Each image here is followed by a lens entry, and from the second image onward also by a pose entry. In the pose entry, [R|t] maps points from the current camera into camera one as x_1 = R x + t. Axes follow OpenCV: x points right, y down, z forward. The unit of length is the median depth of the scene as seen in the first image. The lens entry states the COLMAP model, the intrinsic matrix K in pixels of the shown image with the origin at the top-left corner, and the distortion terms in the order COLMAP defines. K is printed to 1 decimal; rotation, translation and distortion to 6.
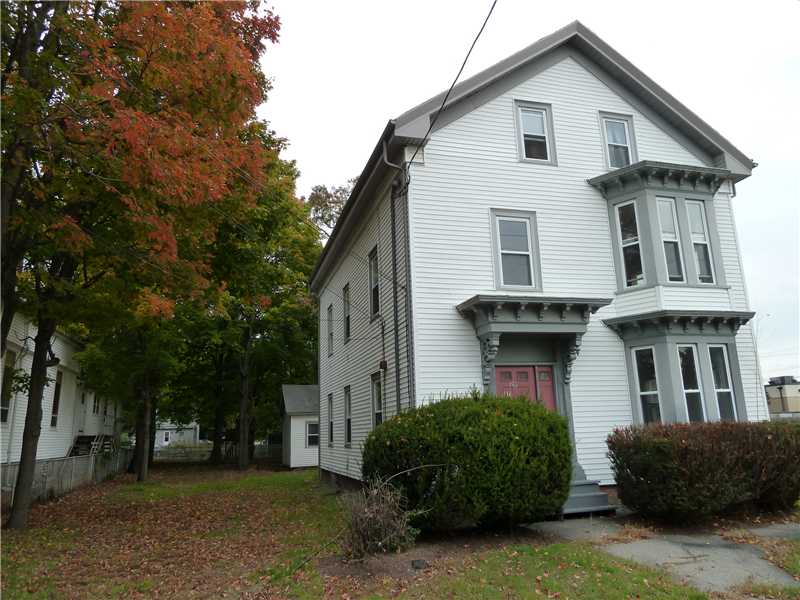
lens RADIAL K [[595.3, 0, 394.6], [0, 595.3, 295.4], [0, 0, 1]] dist [-0.030930, 0.003131]
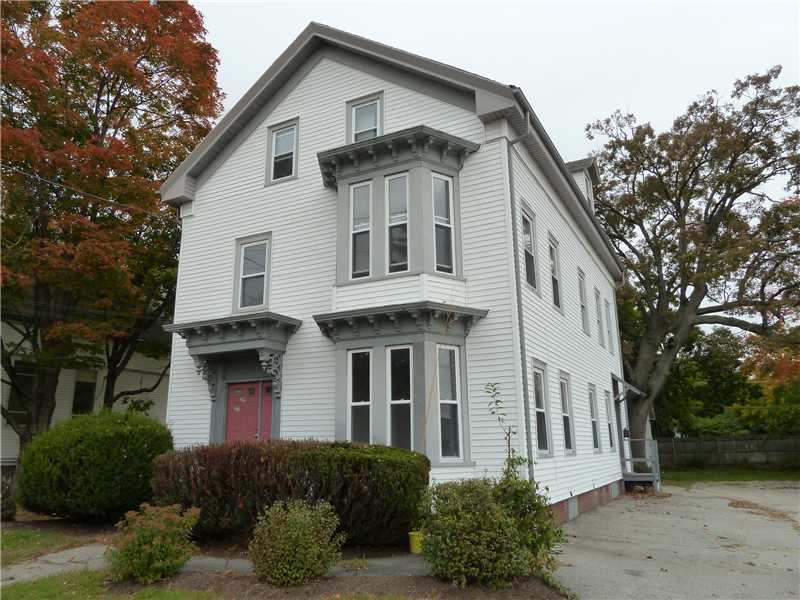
lens RADIAL K [[595.3, 0, 394.6], [0, 595.3, 295.4], [0, 0, 1]] dist [-0.030930, 0.003131]
pose [[0.725157, -0.141435, -0.673902, 1.056778], [0.140572, 0.988475, -0.056193, 0.056624], [0.674082, -0.053983, 0.736681, 0.369280]]
